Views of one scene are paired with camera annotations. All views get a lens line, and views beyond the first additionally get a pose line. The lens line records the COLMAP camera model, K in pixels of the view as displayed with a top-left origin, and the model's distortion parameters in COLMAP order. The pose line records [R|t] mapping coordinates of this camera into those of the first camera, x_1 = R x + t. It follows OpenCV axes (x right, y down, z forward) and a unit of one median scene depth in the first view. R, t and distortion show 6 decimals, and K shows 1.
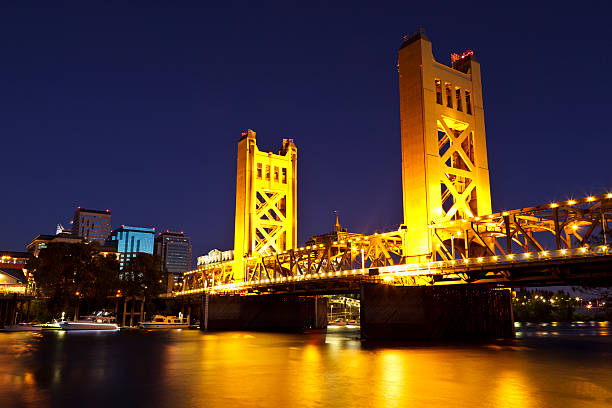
lens RADIAL K [[507.8, 0, 306.0], [0, 507.8, 204.0], [0, 0, 1]] dist [0.058473, -0.000562]
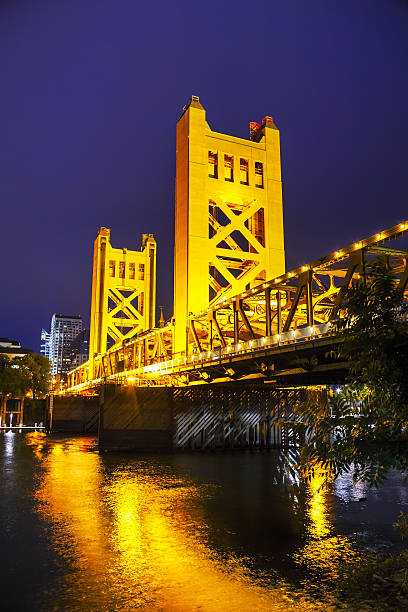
lens RADIAL K [[488.7, 0, 203.7], [0, 488.7, 318.7], [0, 0, 1]] dist [-0.073267, 0.000681]
pose [[0.982844, -0.035473, -0.180997, 0.276904], [0.040607, 0.998869, 0.024737, 0.016773], [0.179914, -0.031663, 0.983173, 0.125219]]
